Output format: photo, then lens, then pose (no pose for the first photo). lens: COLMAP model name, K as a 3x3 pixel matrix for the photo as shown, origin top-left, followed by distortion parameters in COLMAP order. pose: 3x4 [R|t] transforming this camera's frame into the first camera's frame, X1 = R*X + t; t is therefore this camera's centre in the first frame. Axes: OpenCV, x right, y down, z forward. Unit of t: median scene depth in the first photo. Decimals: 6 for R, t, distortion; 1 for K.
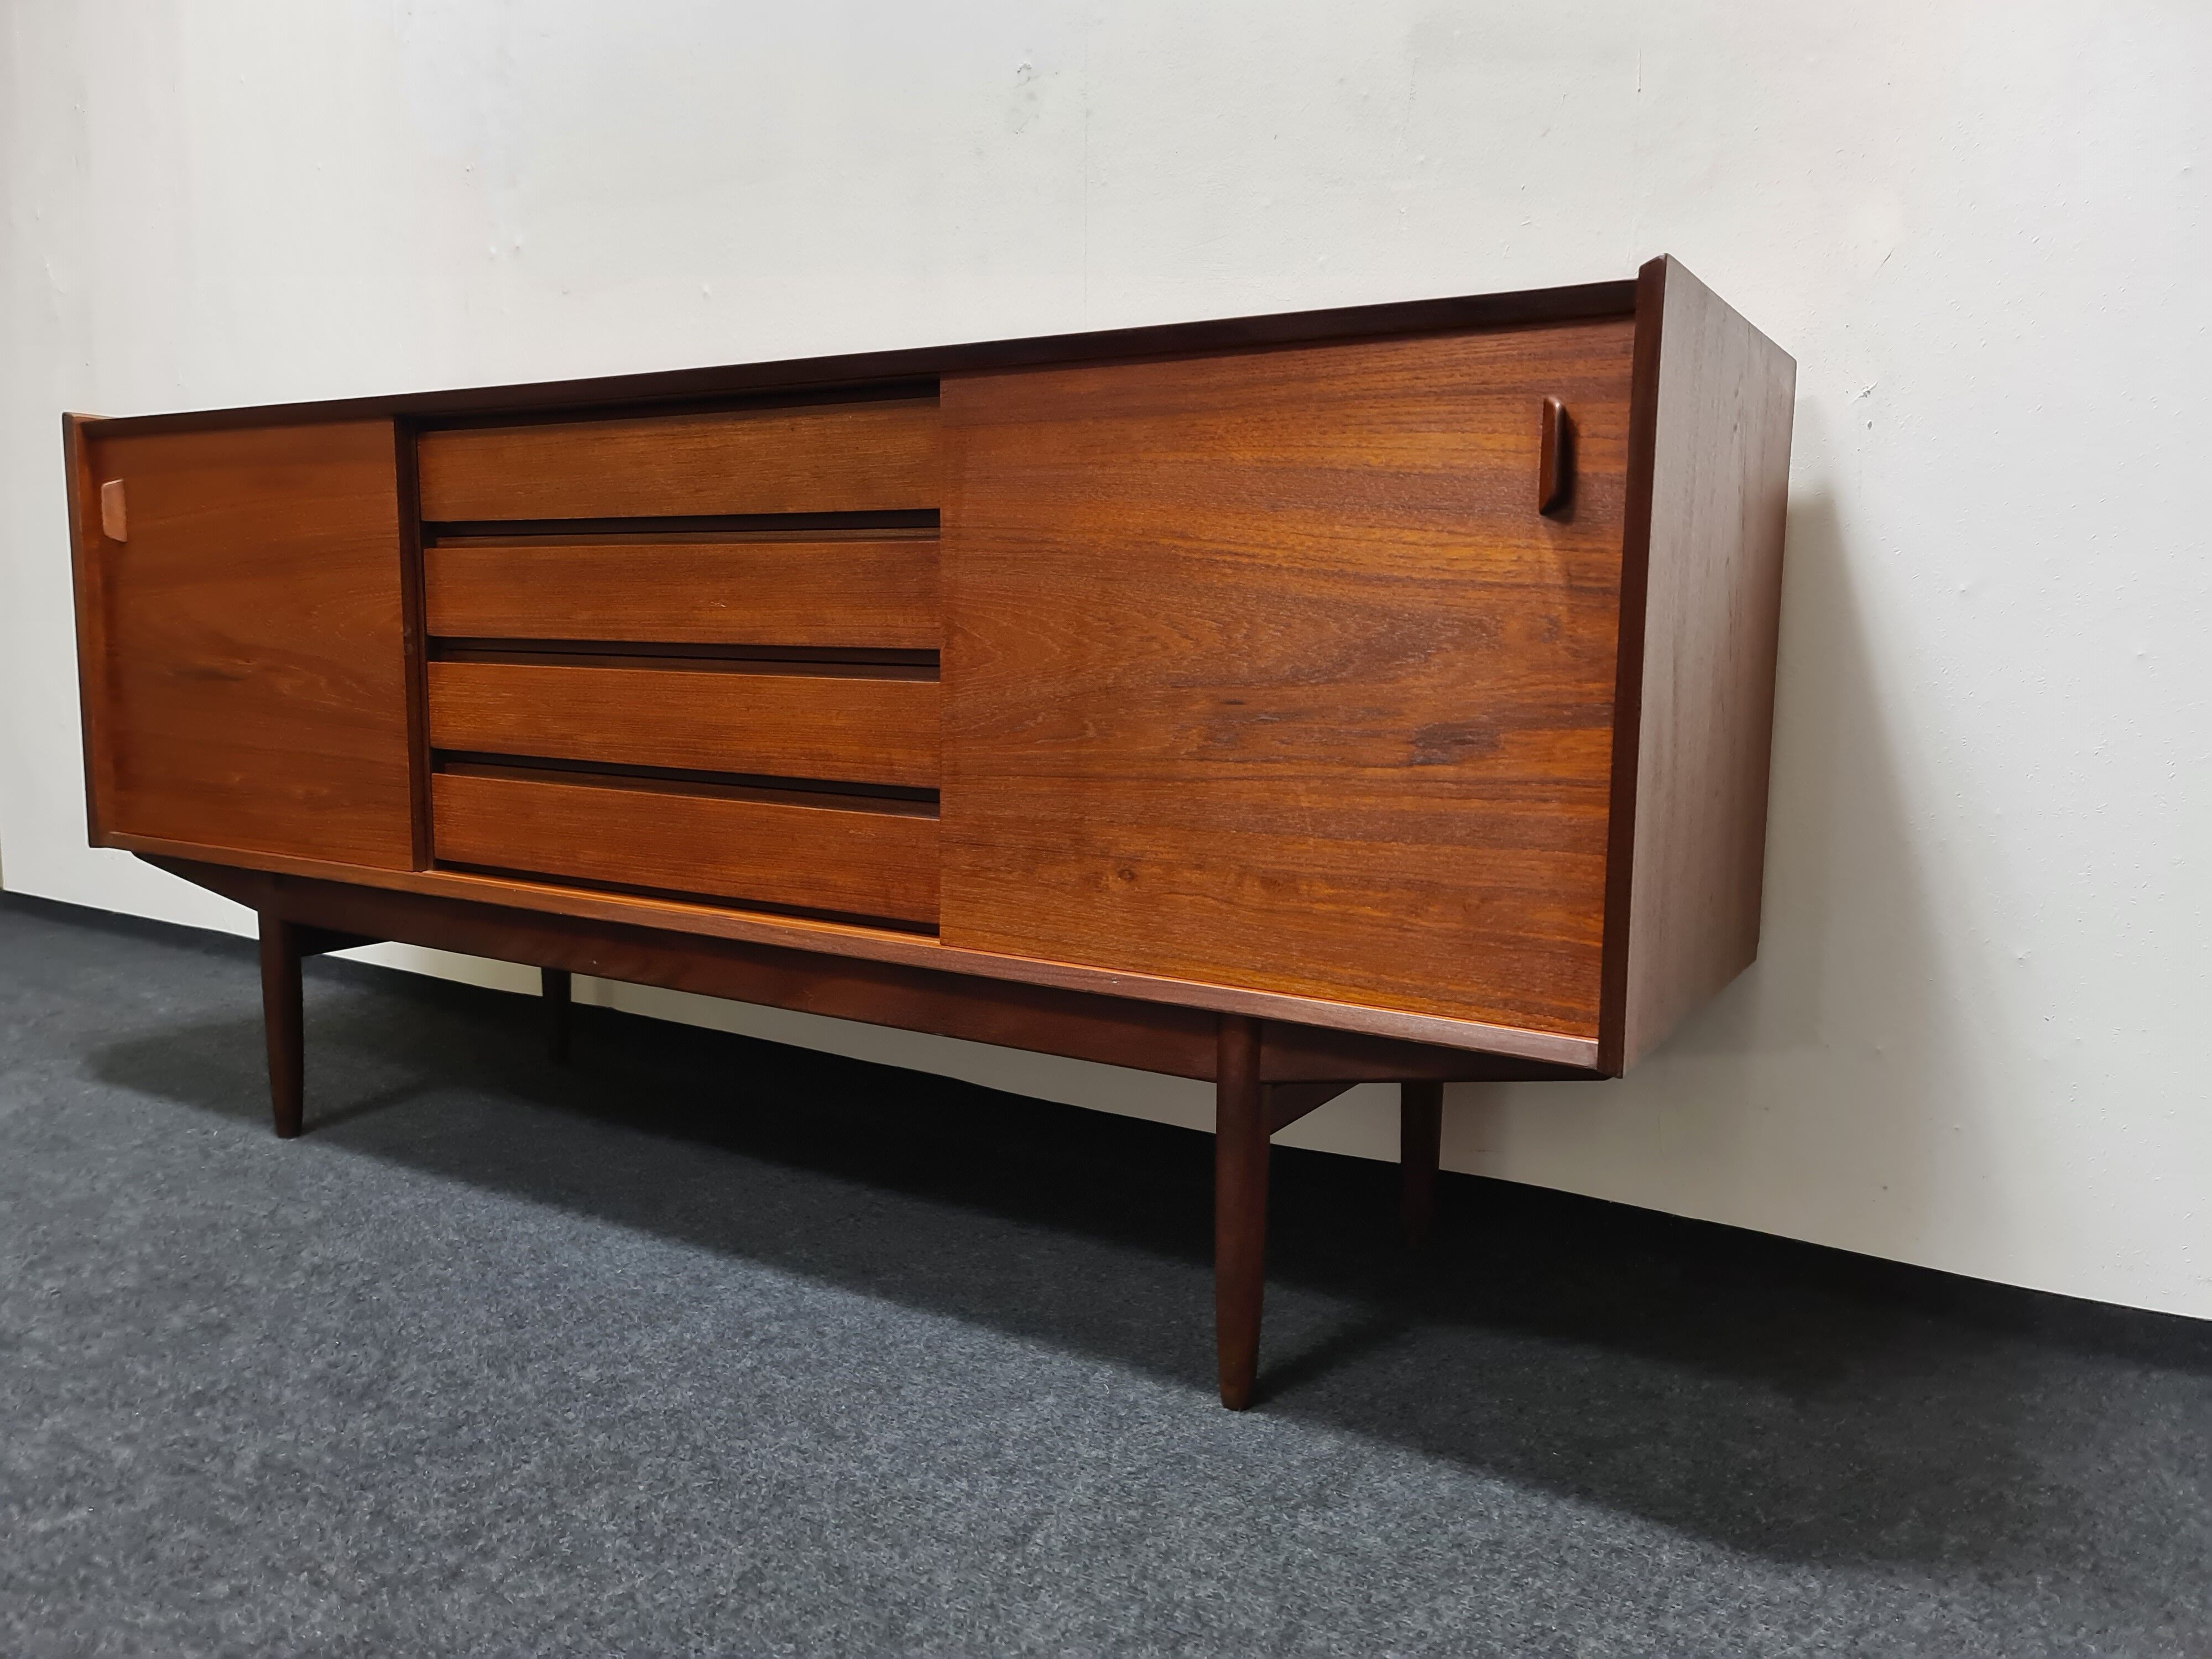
lens RADIAL K [[1620.9, 0, 1106.8], [0, 1620.9, 827.8], [0, 0, 1]] dist [0.072702, -0.052958]
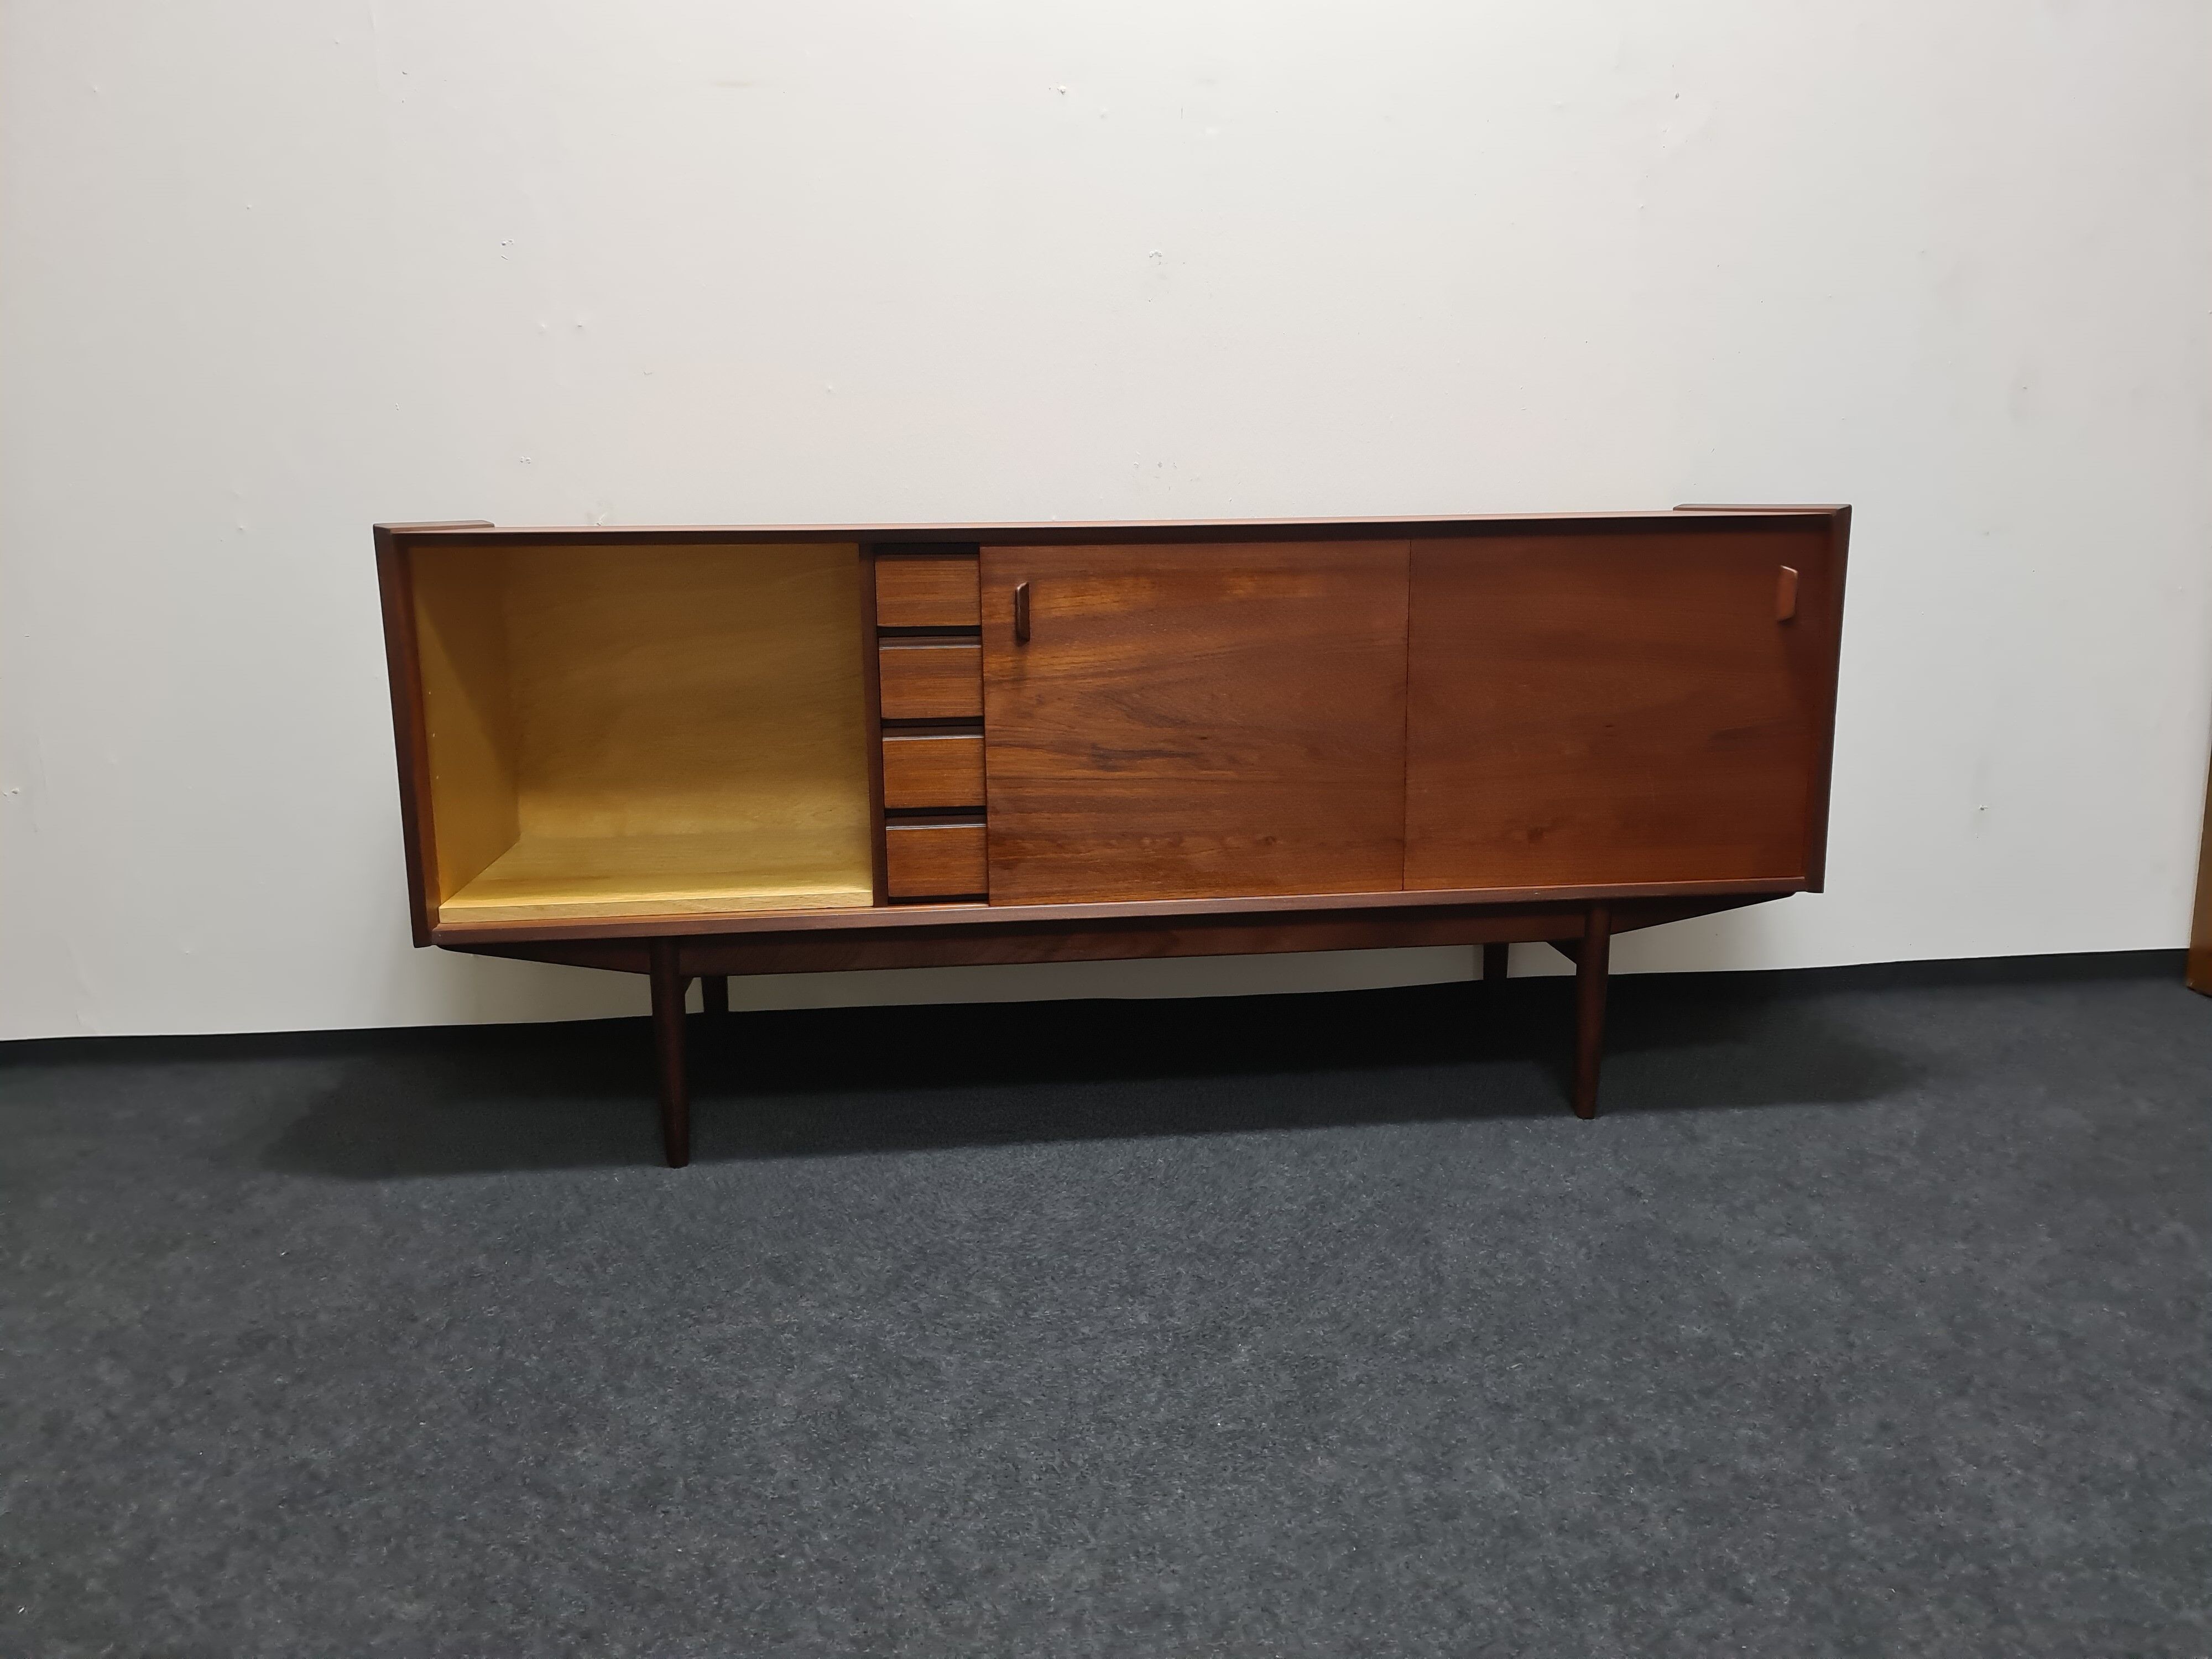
lens RADIAL K [[1620.9, 0, 1110.8], [0, 1620.9, 806.2], [0, 0, 1]] dist [0.072702, -0.052958]
pose [[0.793584, -0.136241, 0.593012, -1.081543], [0.097620, 0.990493, 0.096922, -0.164861], [-0.600579, -0.019026, 0.799339, -0.081878]]
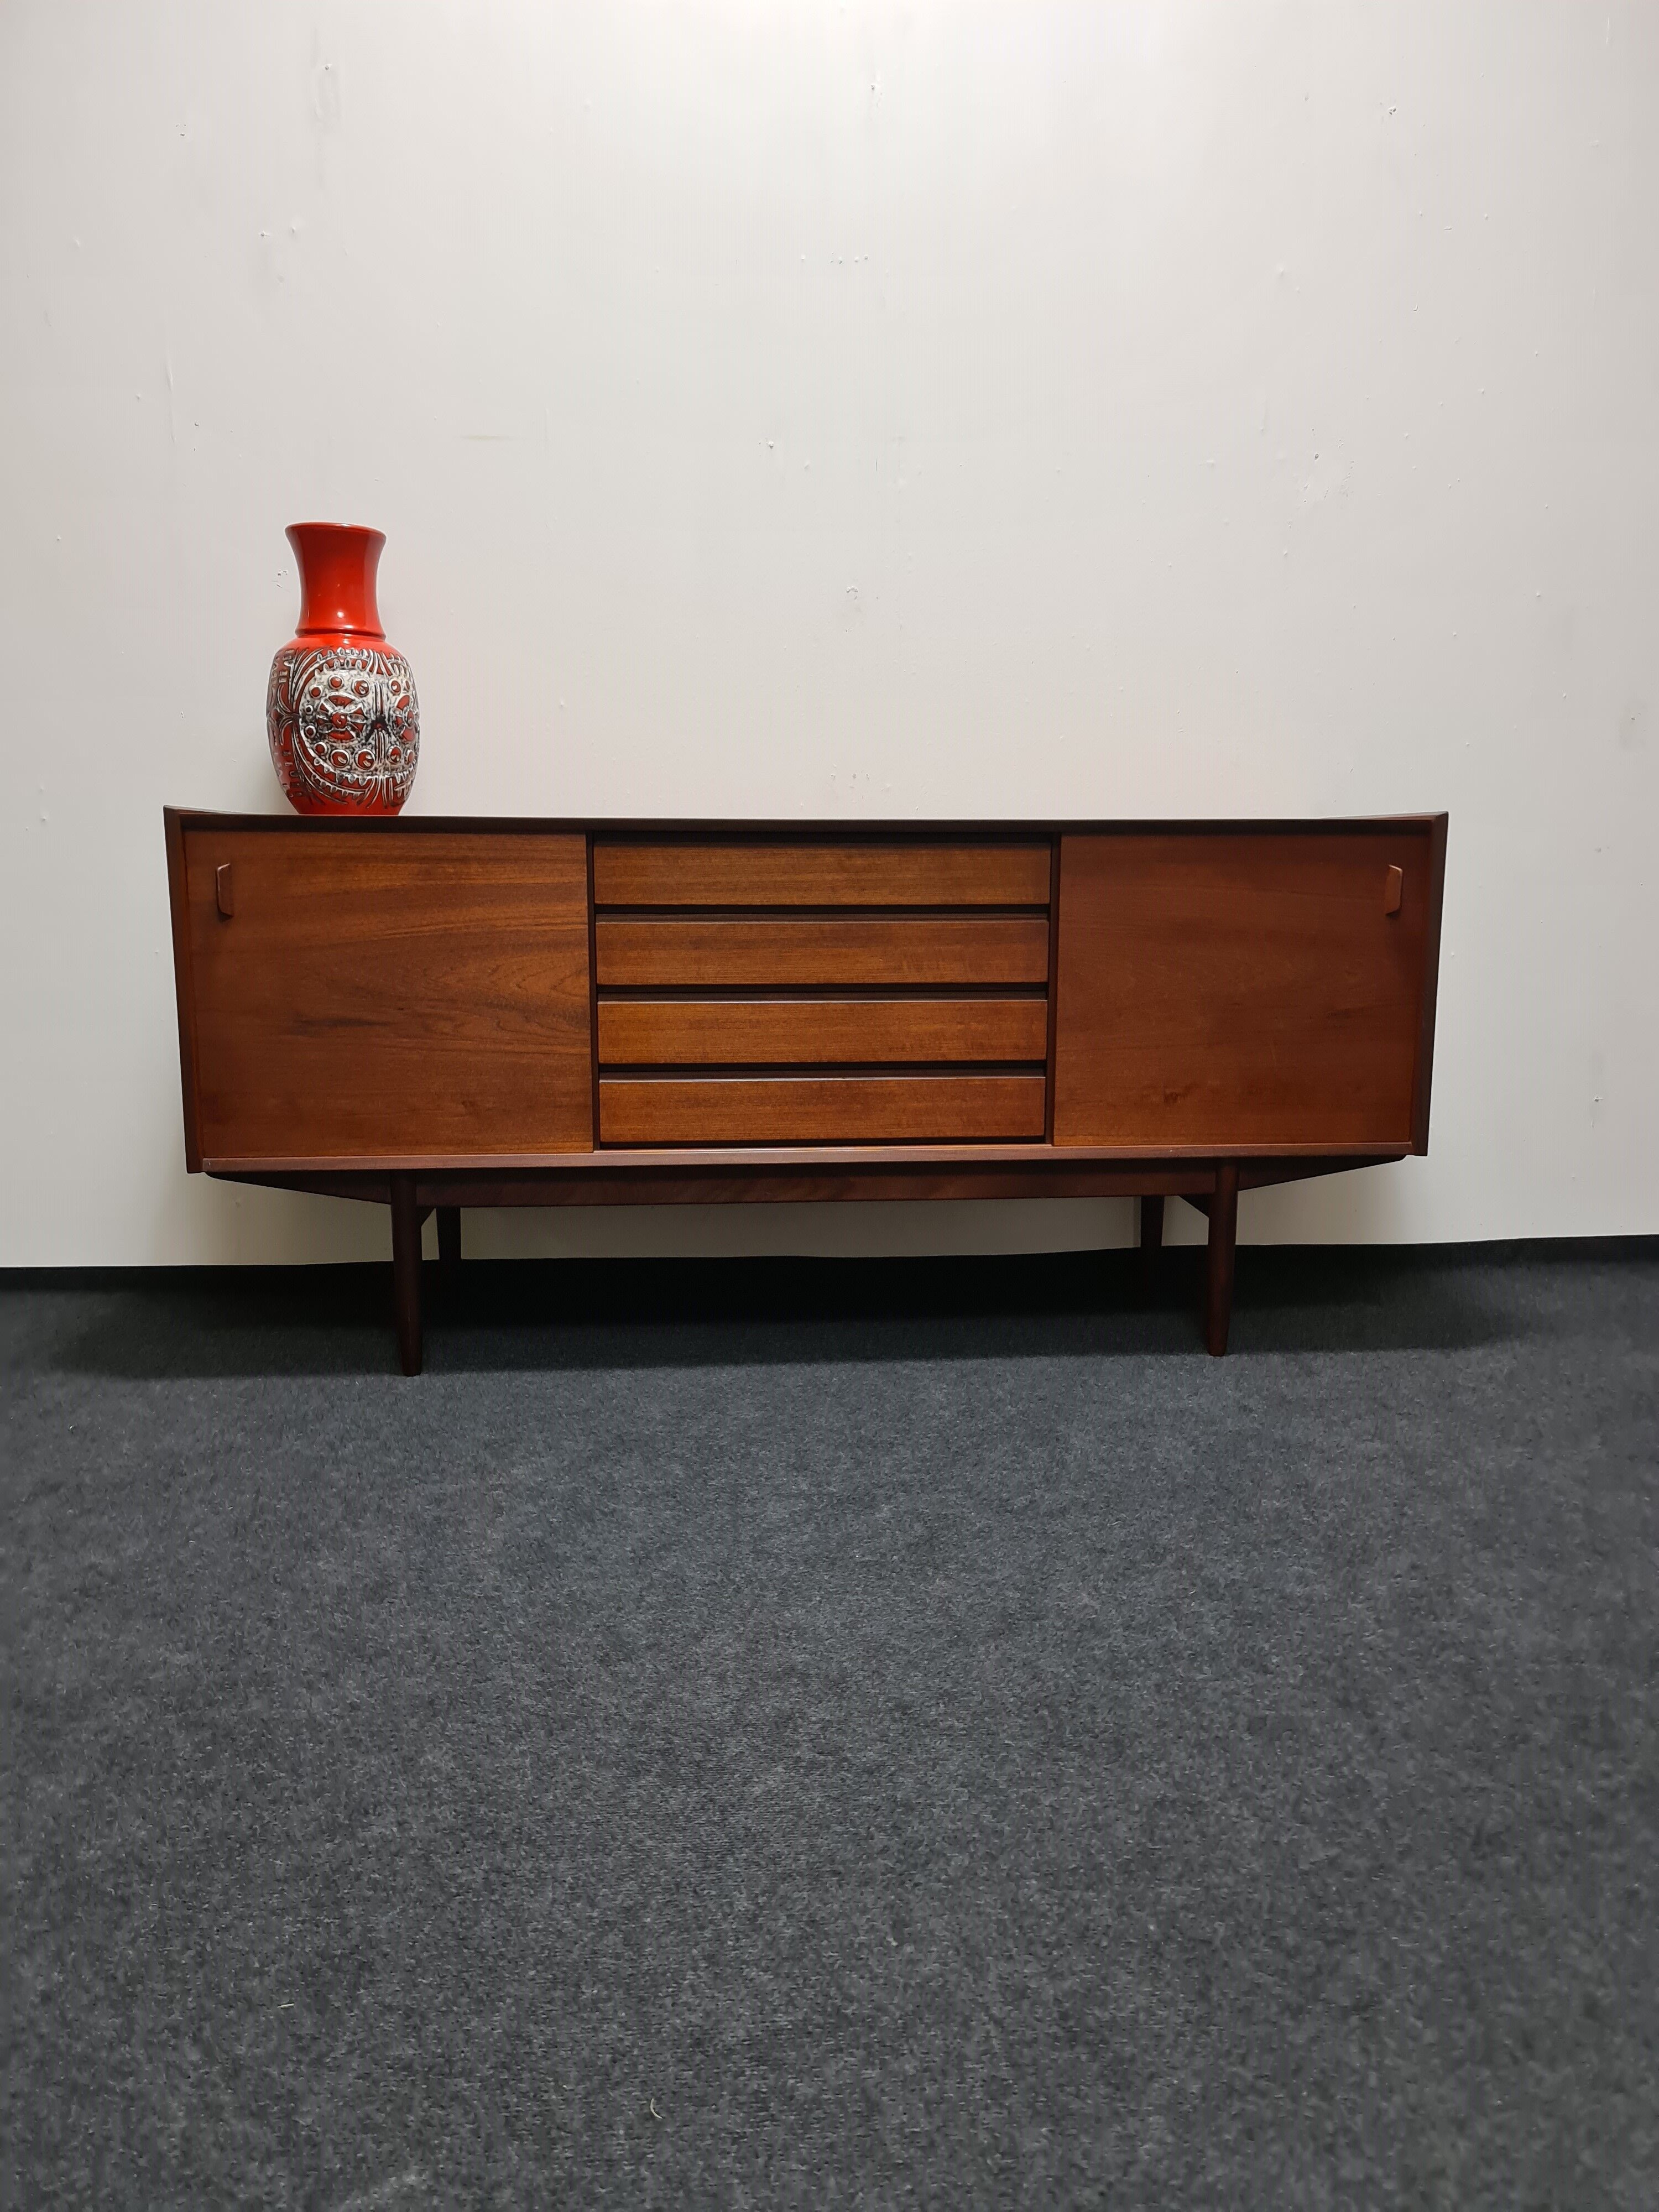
lens RADIAL K [[1620.9, 0, 835.2], [0, 1620.9, 1120.3], [0, 0, 1]] dist [0.072702, -0.052958]
pose [[0.804738, -0.108192, 0.583687, -1.154678], [0.080988, 0.994068, 0.072599, -0.092272], [-0.588079, -0.011152, 0.808727, -0.267959]]
